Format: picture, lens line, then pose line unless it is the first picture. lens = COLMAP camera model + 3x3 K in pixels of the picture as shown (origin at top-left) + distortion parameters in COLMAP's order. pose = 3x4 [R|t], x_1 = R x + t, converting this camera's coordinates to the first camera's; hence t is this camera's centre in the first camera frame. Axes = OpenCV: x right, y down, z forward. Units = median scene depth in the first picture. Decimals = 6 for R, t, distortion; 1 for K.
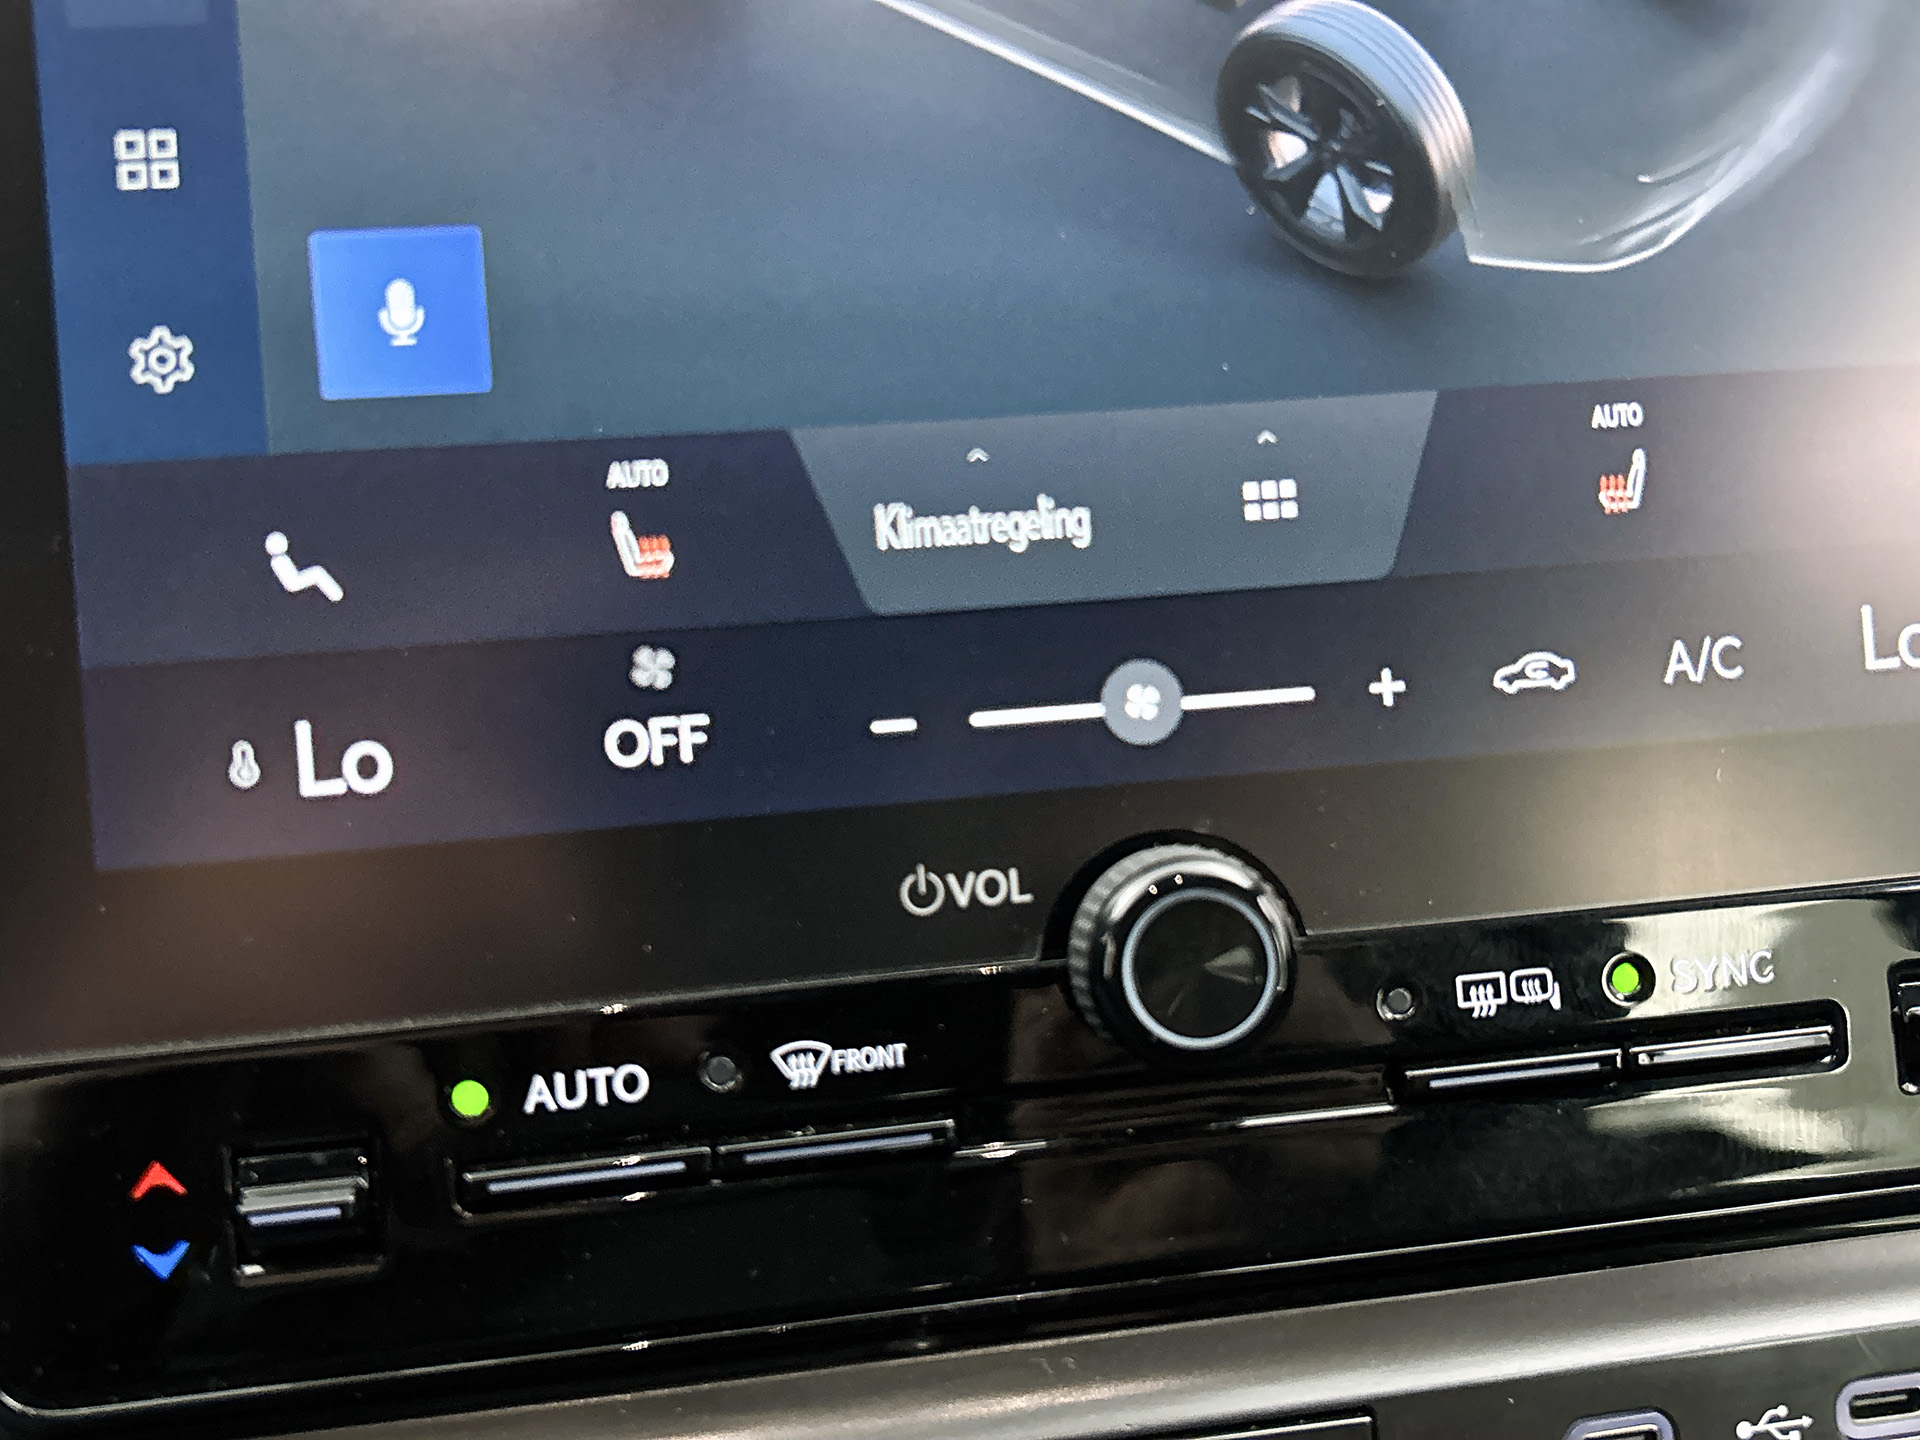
lens RADIAL K [[1889.2, 0, 986.2], [0, 1889.2, 725.4], [0, 0, 1]] dist [0.022002, 0.000000]
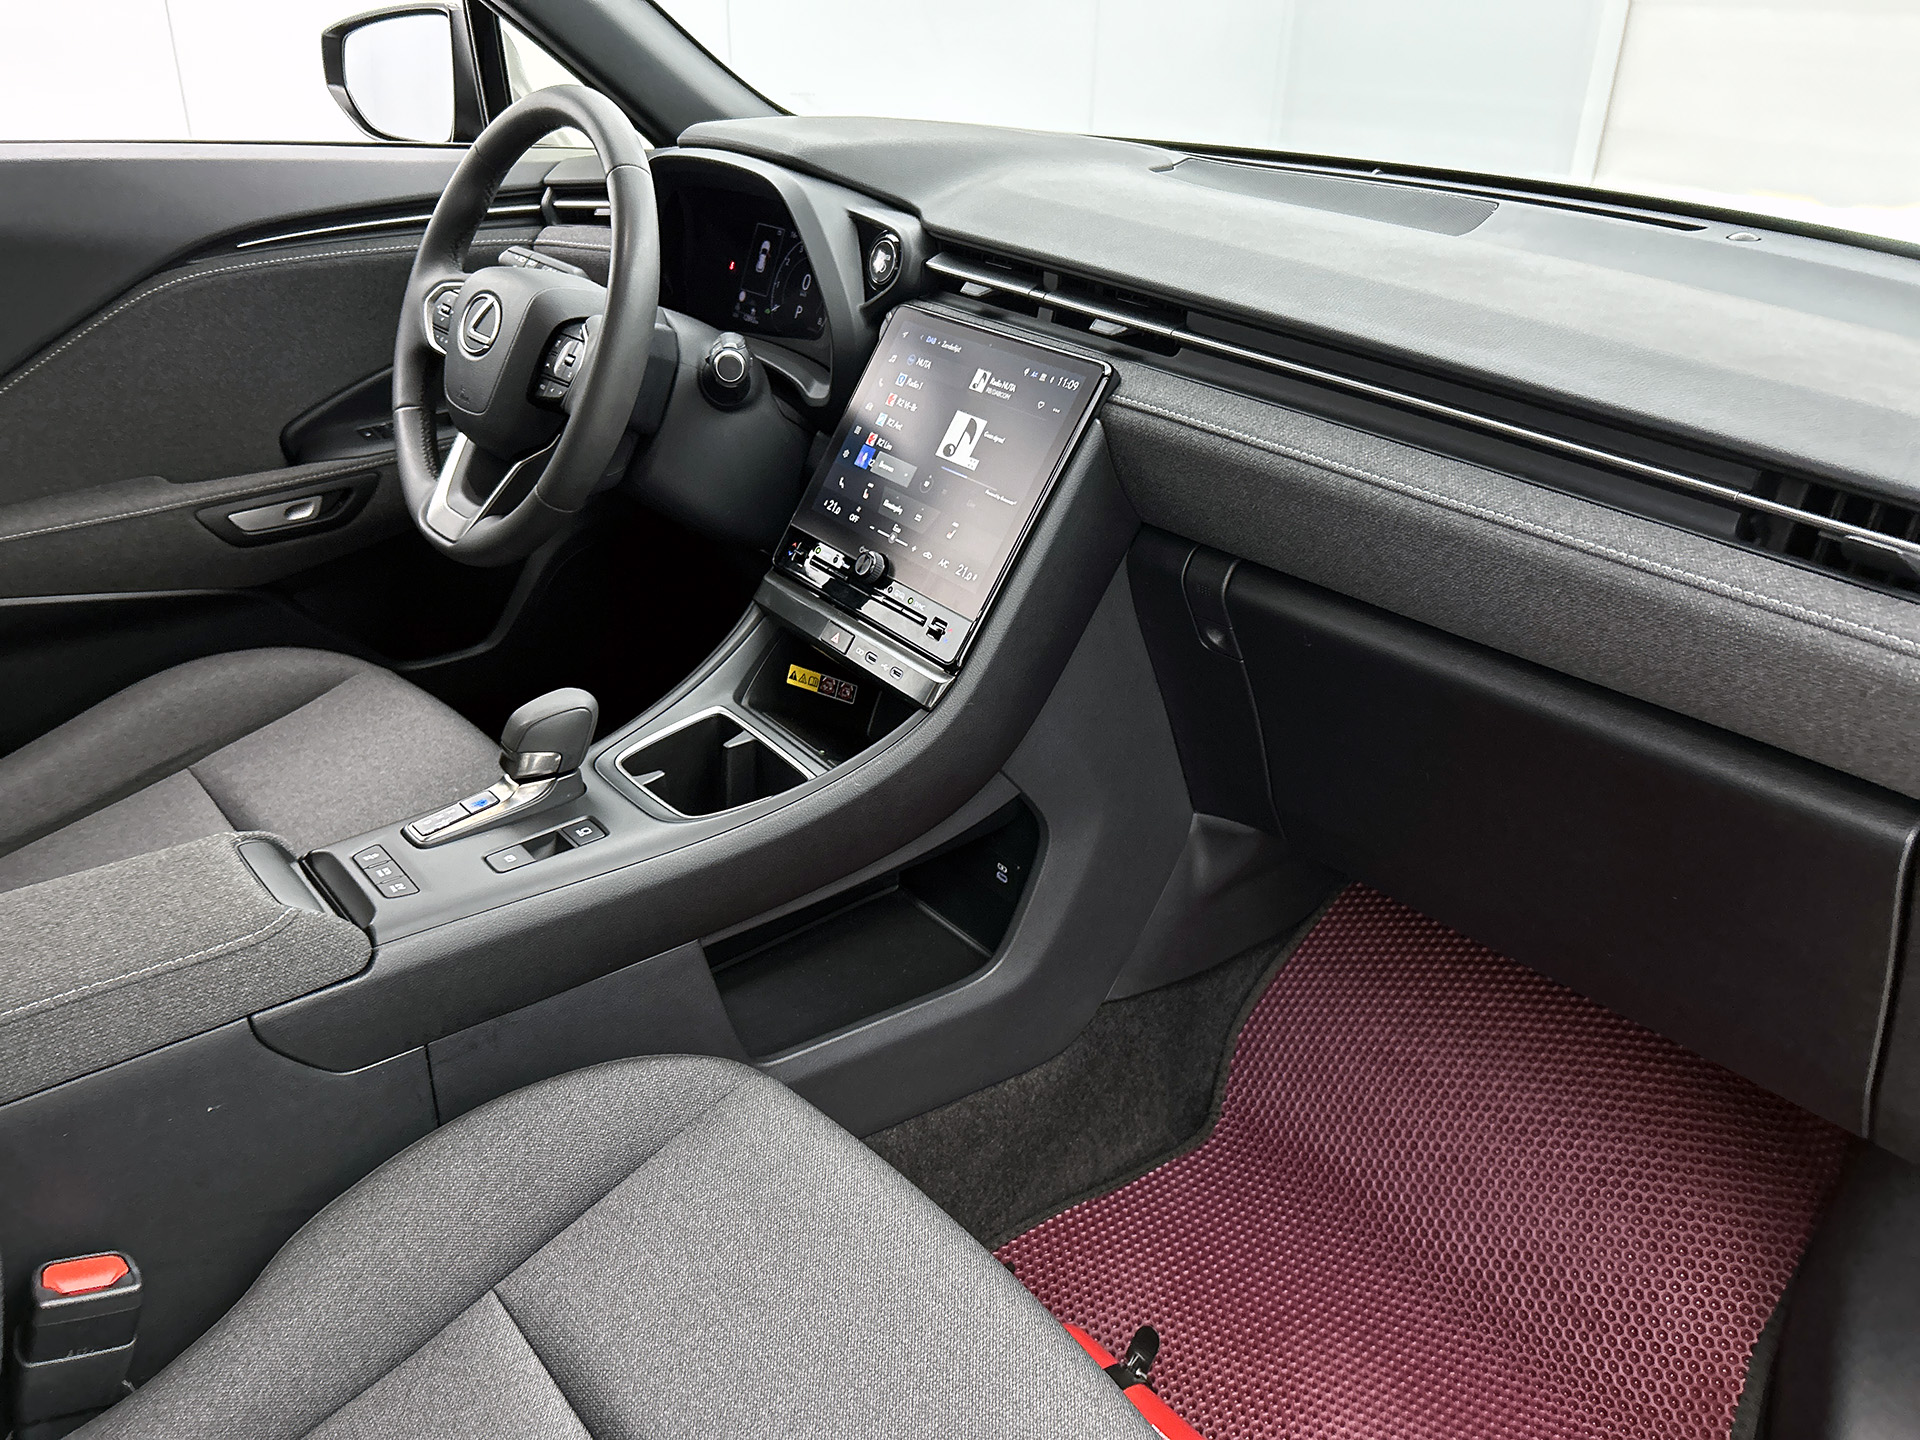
lens RADIAL K [[1456.1, 0, 955.3], [0, 1456.1, 716.7], [0, 0, 1]] dist [0.023505, -0.027641]
pose [[0.448234, 0.392397, -0.803188, 4.747046], [-0.494346, 0.857420, 0.143013, -0.326776], [0.744787, 0.332950, 0.578305, -1.675148]]
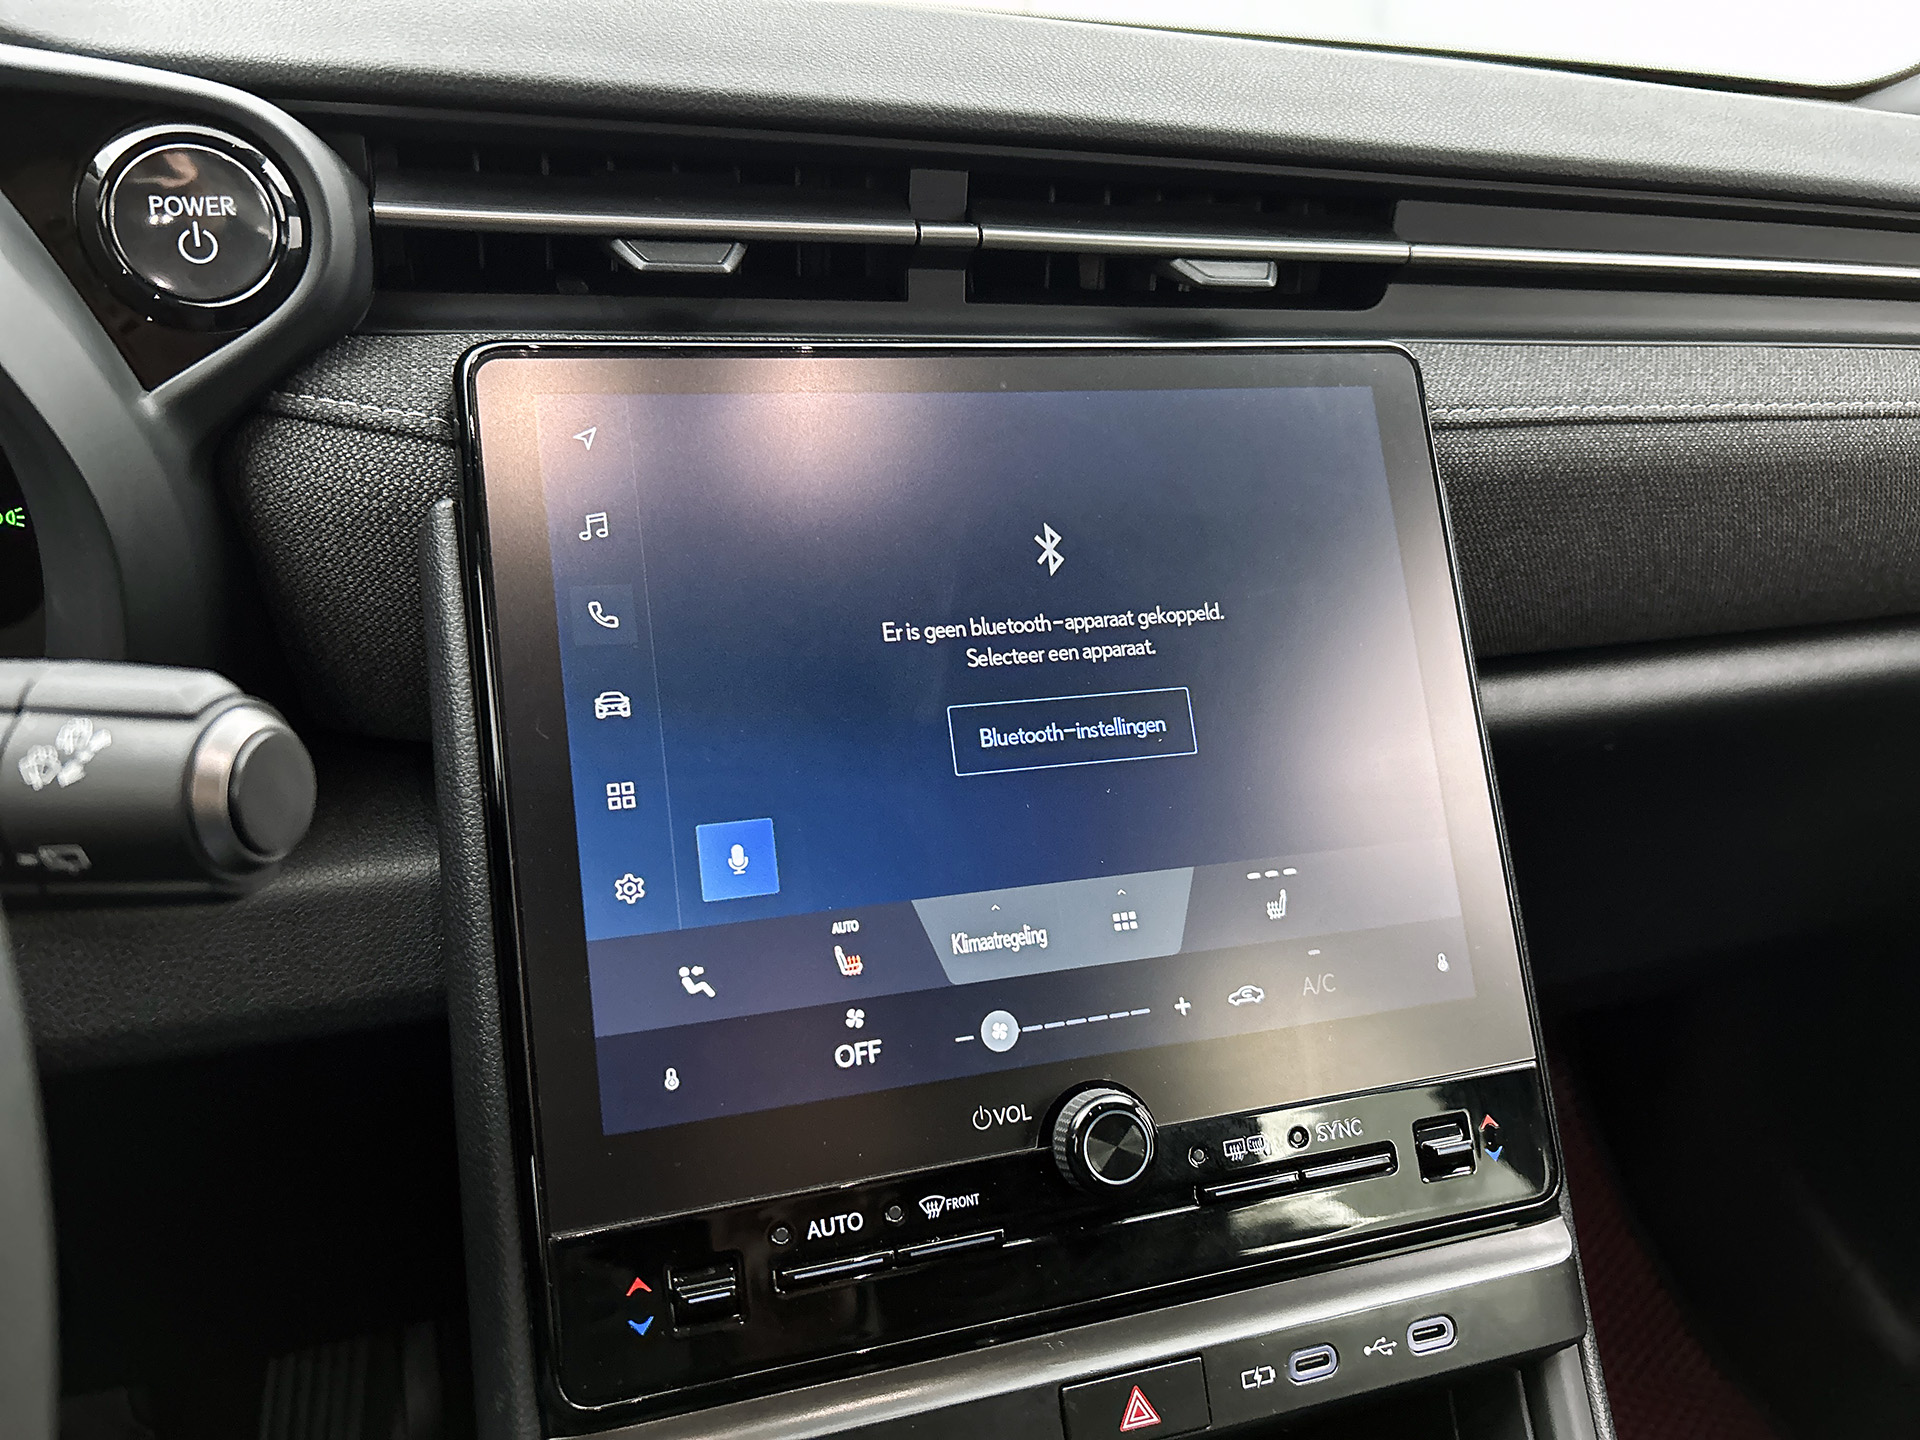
lens RADIAL K [[1456.1, 0, 961.1], [0, 1456.1, 725.4], [0, 0, 1]] dist [0.023505, -0.027641]
pose [[0.987679, -0.024490, 0.154565, -0.301221], [0.046731, 0.988770, -0.141949, -0.117812], [-0.149353, 0.147423, 0.977732, -0.670373]]
